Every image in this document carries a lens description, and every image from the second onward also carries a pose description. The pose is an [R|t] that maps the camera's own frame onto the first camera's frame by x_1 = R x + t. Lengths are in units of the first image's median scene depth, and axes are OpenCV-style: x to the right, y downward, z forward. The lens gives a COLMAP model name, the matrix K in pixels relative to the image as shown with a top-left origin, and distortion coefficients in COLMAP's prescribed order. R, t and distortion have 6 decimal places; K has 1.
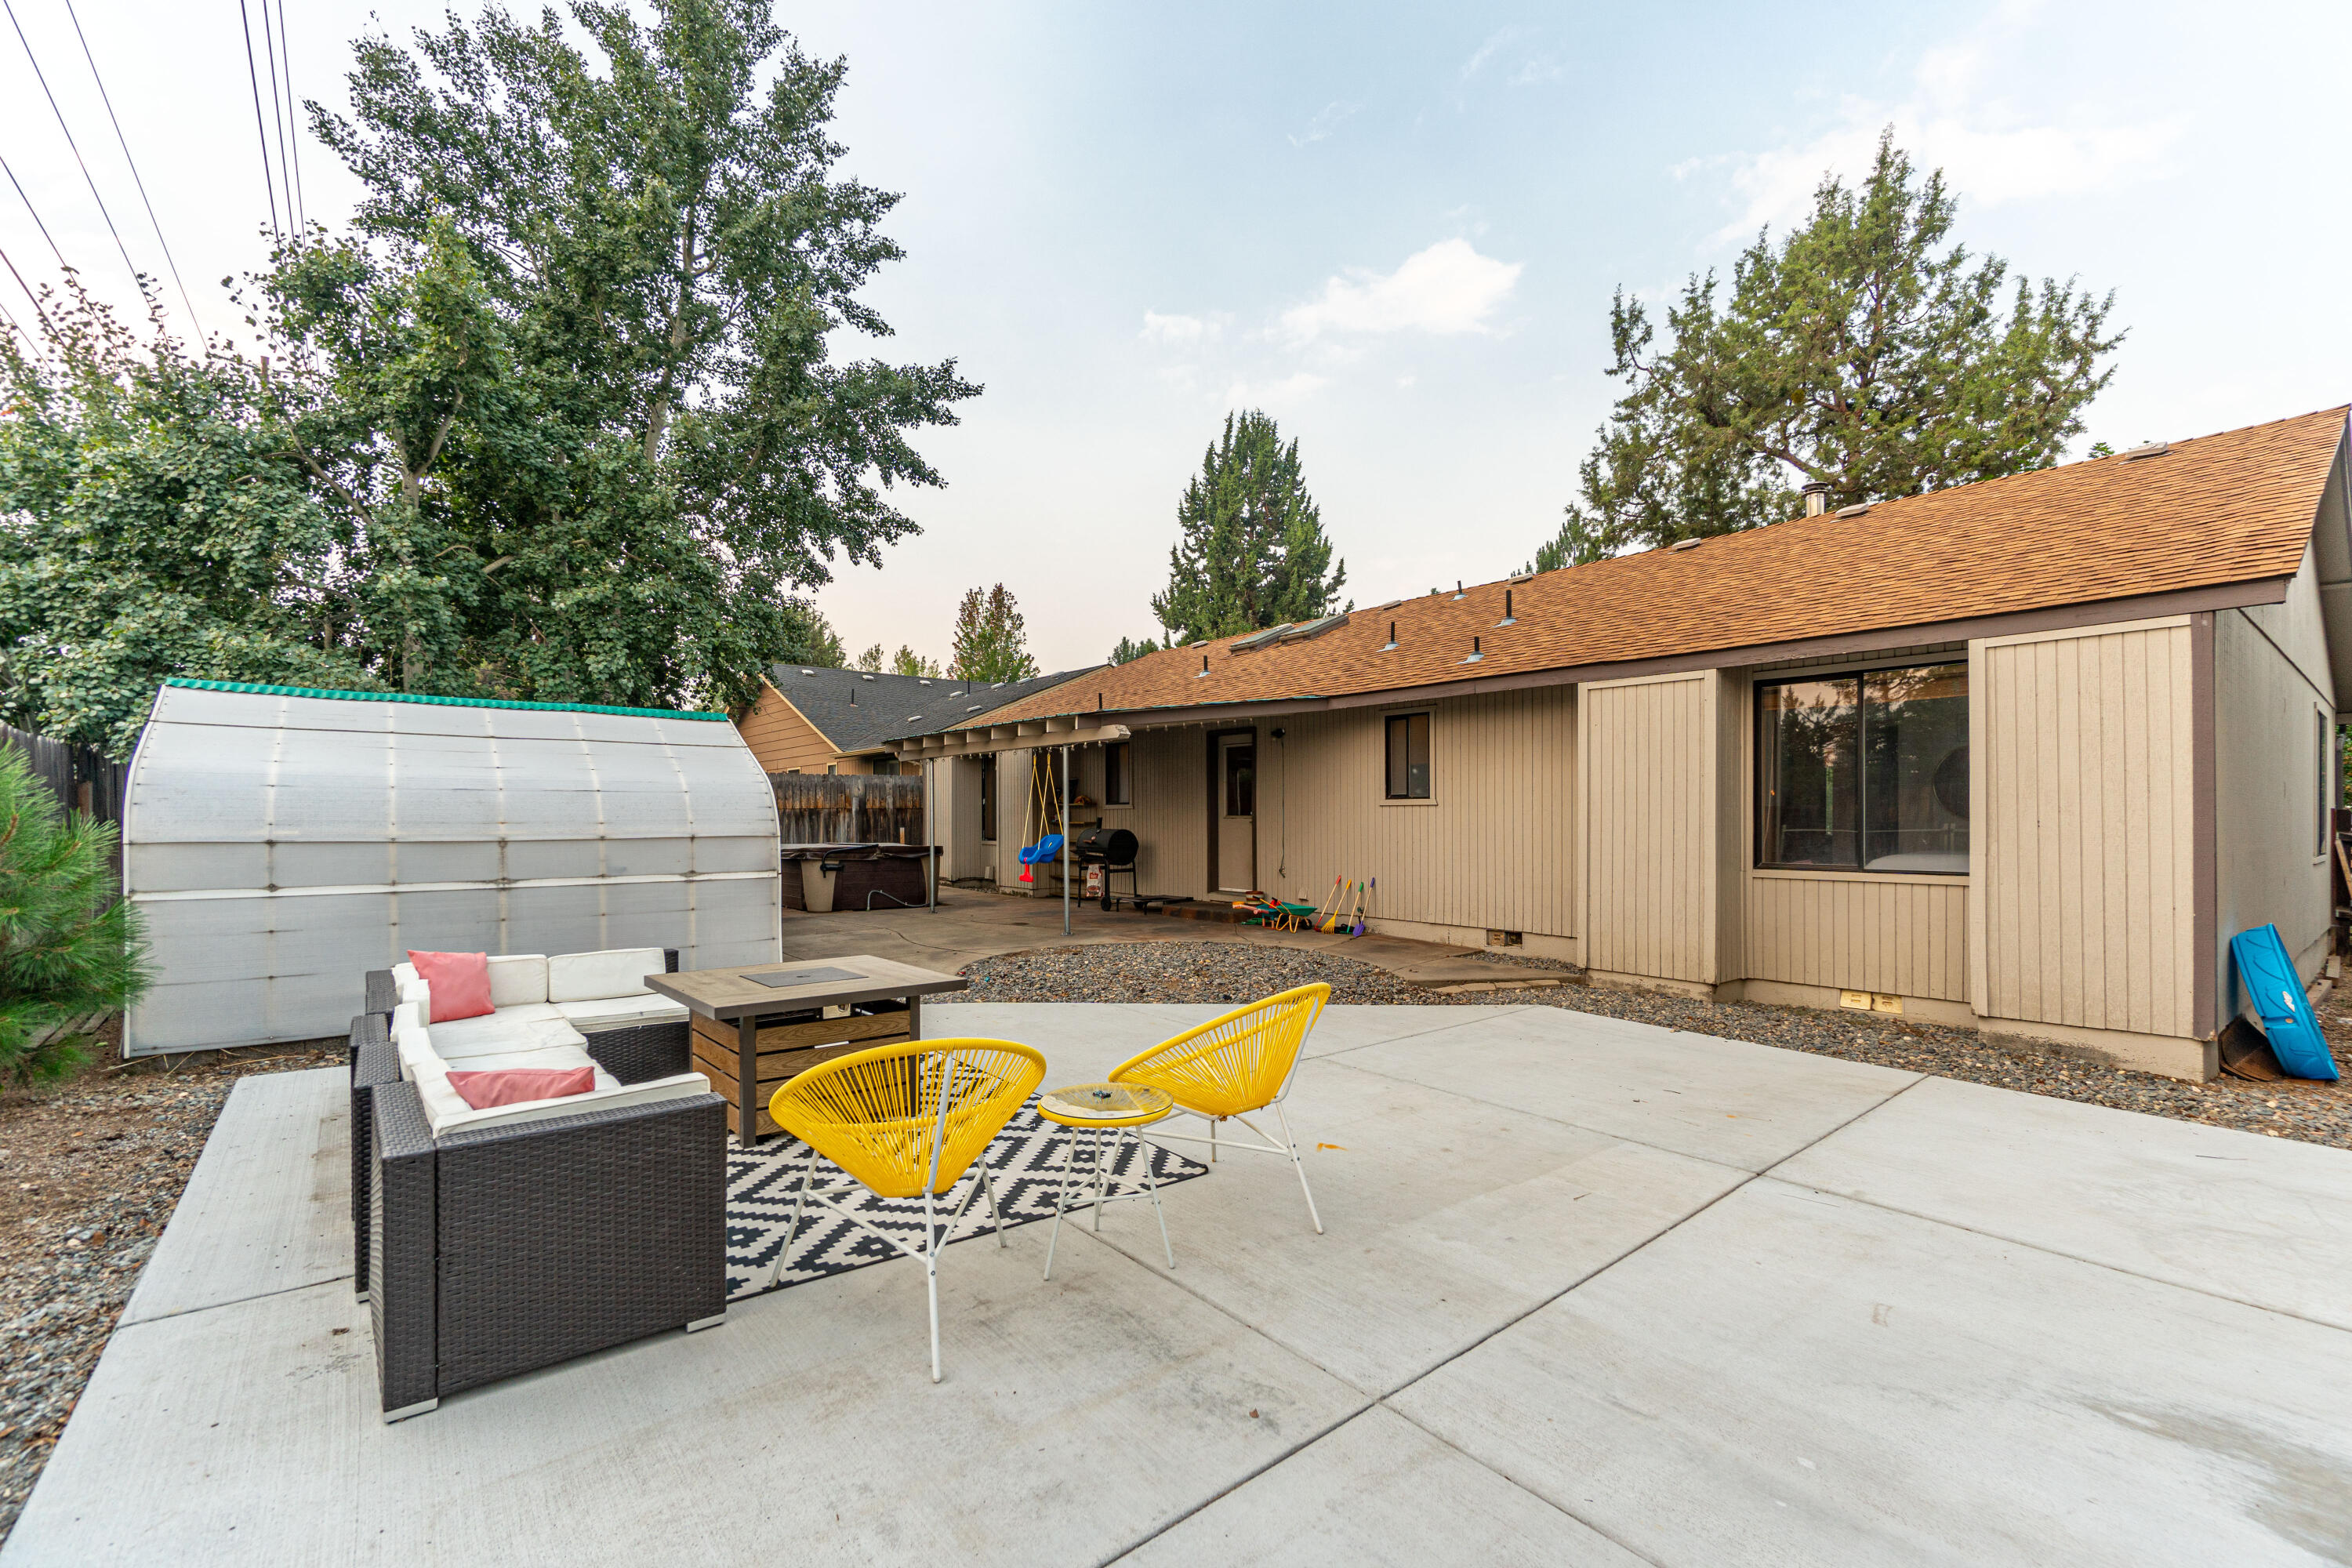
lens RADIAL K [[1051.6, 0, 1180.5], [0, 1051.6, 796.0], [0, 0, 1]] dist [-0.001401, -0.000170]
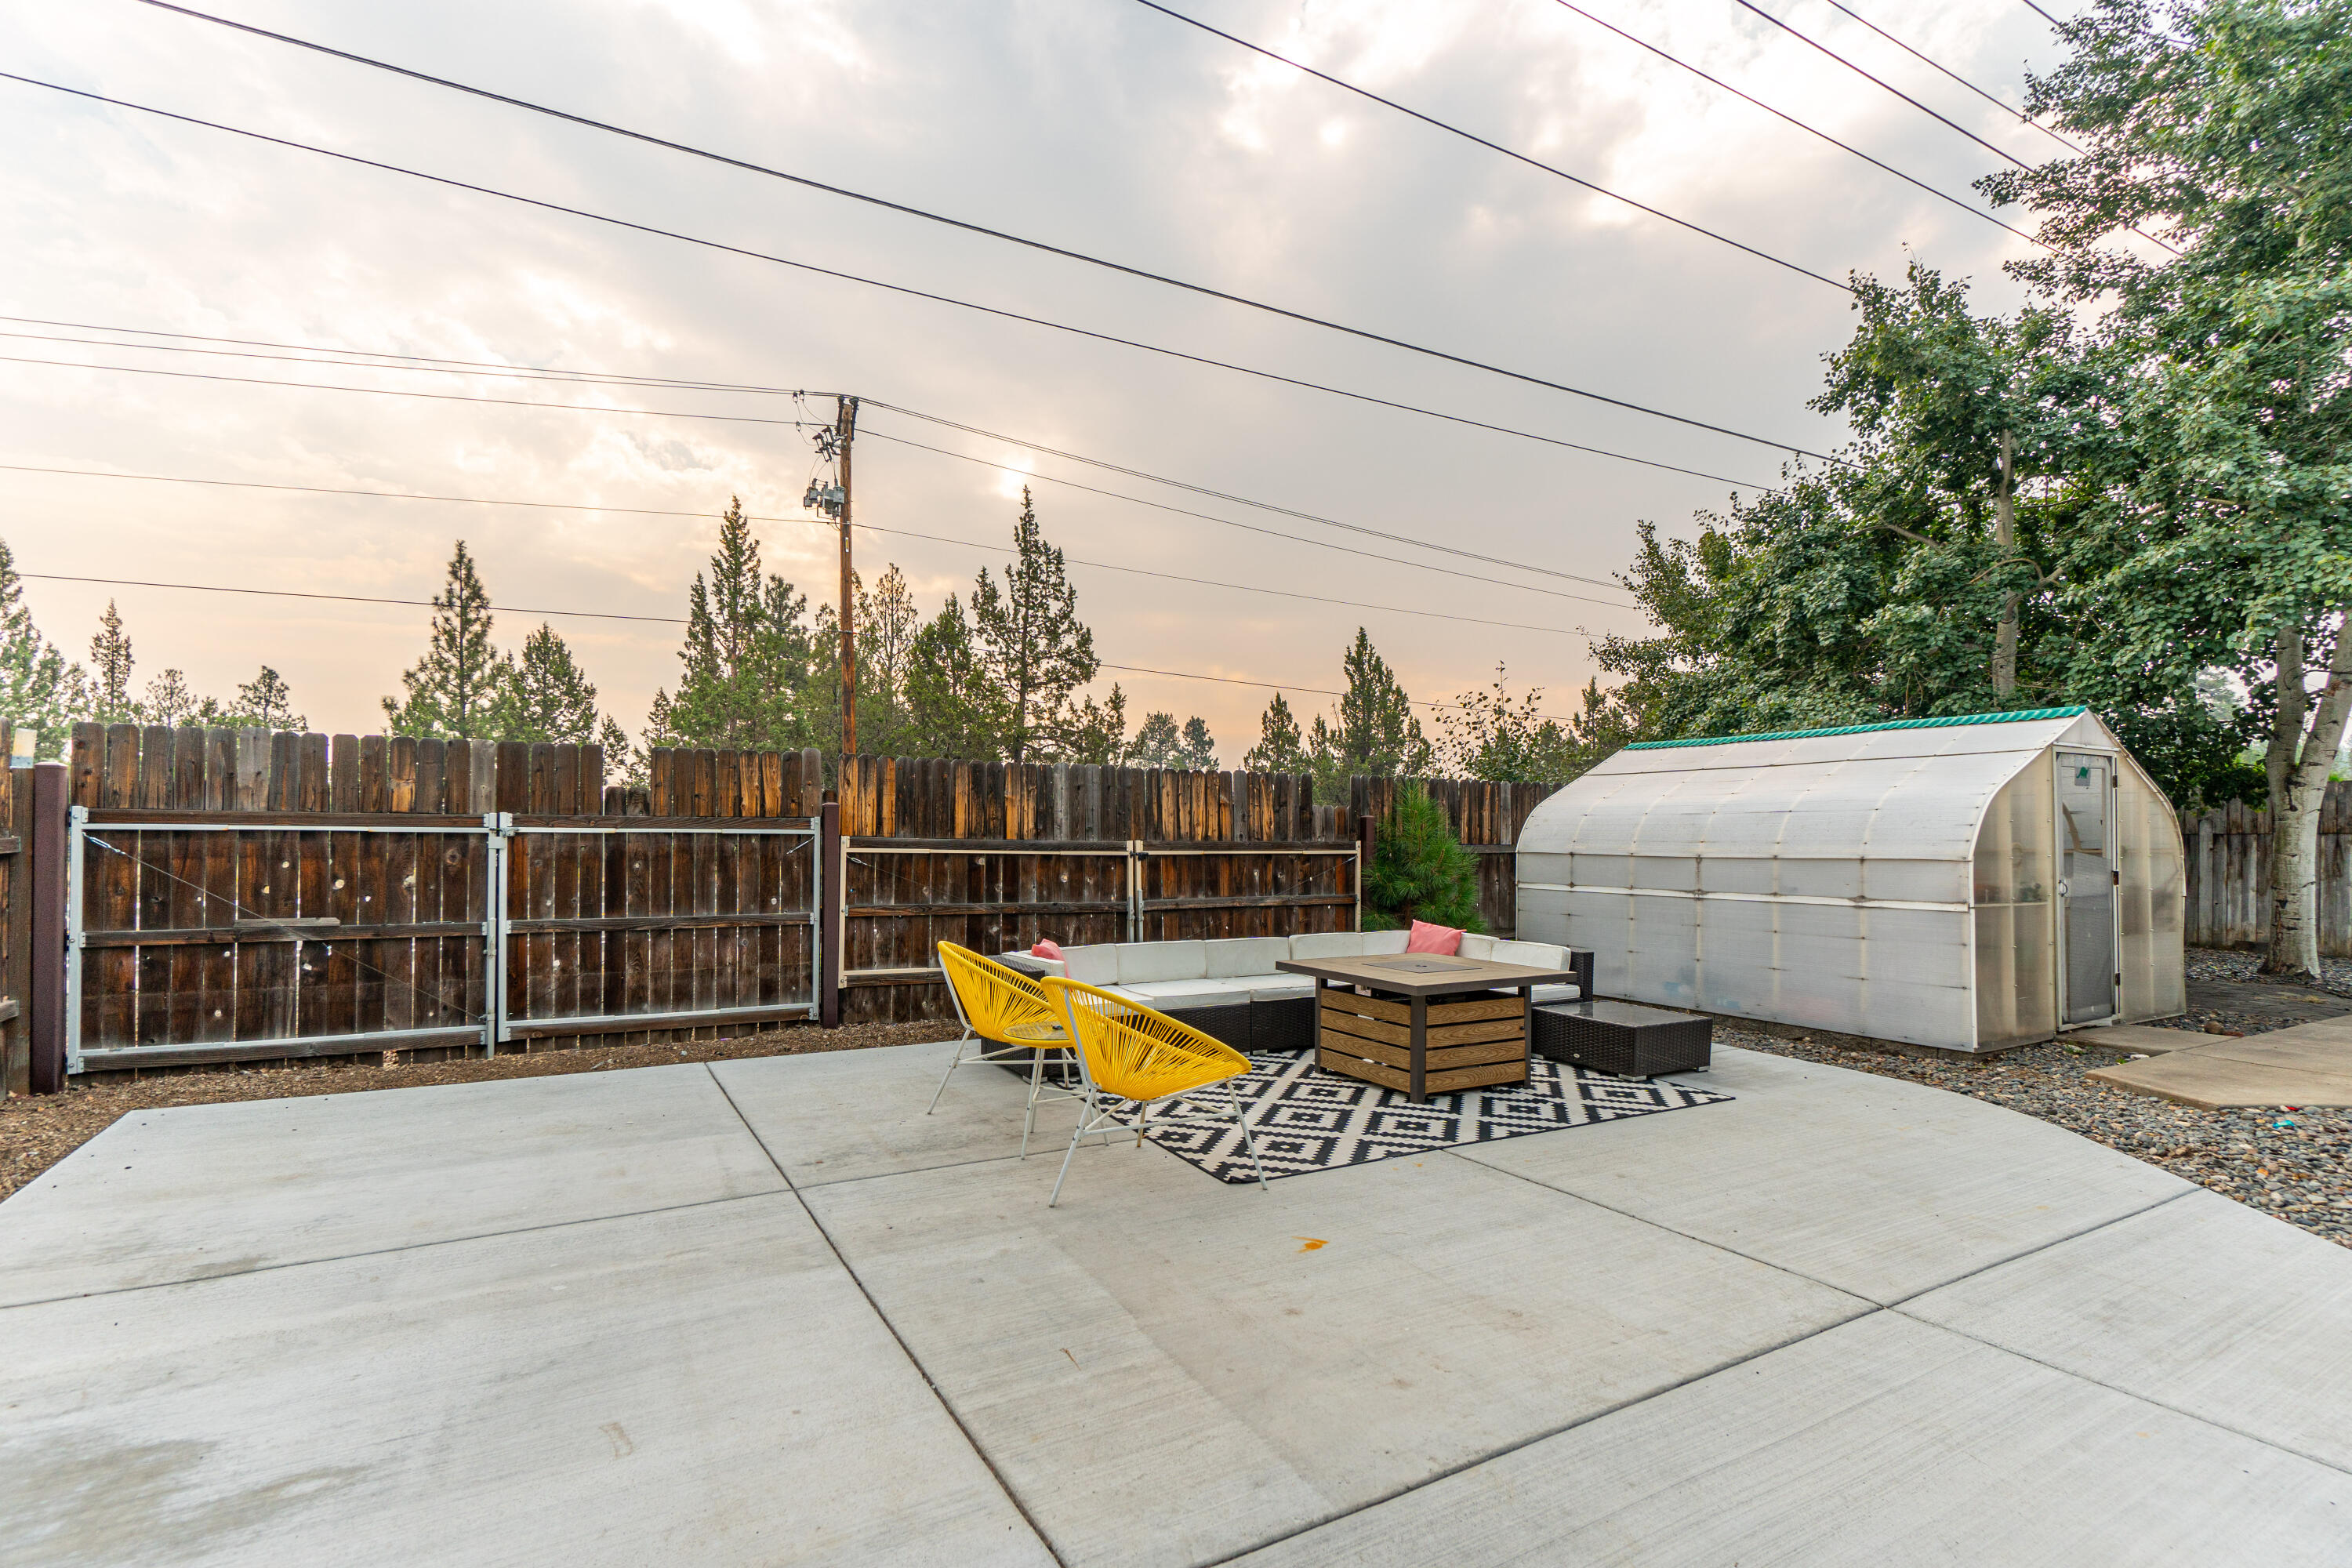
lens RADIAL K [[1051.6, 0, 1227.1], [0, 1051.6, 836.1], [0, 0, 1]] dist [-0.001401, -0.000170]
pose [[-0.159237, -0.006322, -0.987220, 1.304495], [0.013314, 0.999875, -0.008551, 0.049575], [0.987151, -0.014506, -0.159133, 1.500928]]
